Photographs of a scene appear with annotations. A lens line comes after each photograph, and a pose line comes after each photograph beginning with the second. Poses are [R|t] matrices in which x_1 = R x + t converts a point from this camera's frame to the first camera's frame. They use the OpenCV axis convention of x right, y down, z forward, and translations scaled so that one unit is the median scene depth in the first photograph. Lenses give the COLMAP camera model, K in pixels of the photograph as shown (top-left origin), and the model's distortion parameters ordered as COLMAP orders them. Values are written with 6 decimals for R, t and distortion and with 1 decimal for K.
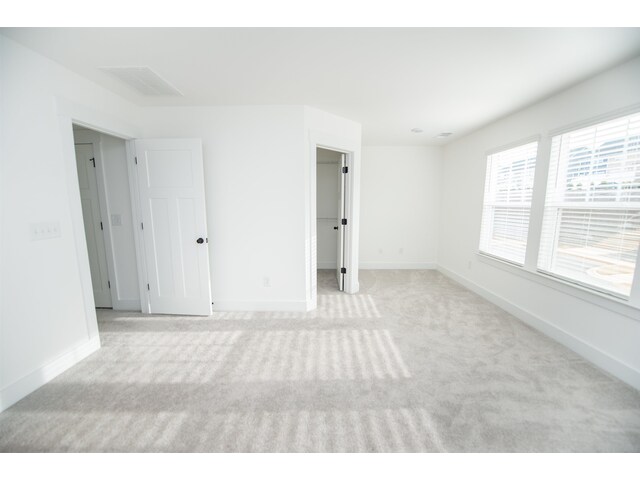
lens RADIAL K [[255.4, 0, 320.0], [0, 255.4, 240.0], [0, 0, 1]] dist [-0.022140, -0.001022]
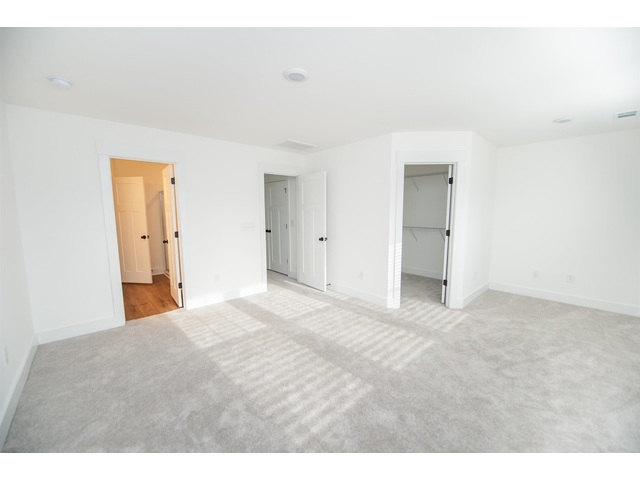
lens RADIAL K [[258.5, 0, 322.5], [0, 258.5, 241.9], [0, 0, 1]] dist [-0.023703, -0.000756]
pose [[0.679140, 0.083268, -0.729270, 0.629271], [-0.099499, 0.994818, 0.020928, -0.012547], [0.727234, 0.058349, 0.683905, -0.030995]]
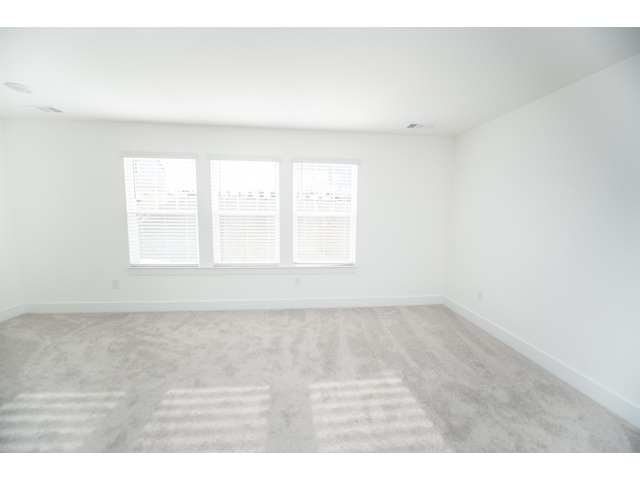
lens RADIAL K [[255.4, 0, 320.0], [0, 255.4, 240.0], [0, 0, 1]] dist [-0.022140, -0.001022]
pose [[-0.121065, -0.100775, 0.987516, -0.403482], [0.130375, 0.984601, 0.116461, -0.075829], [-0.984046, 0.142847, -0.106063, 0.569027]]
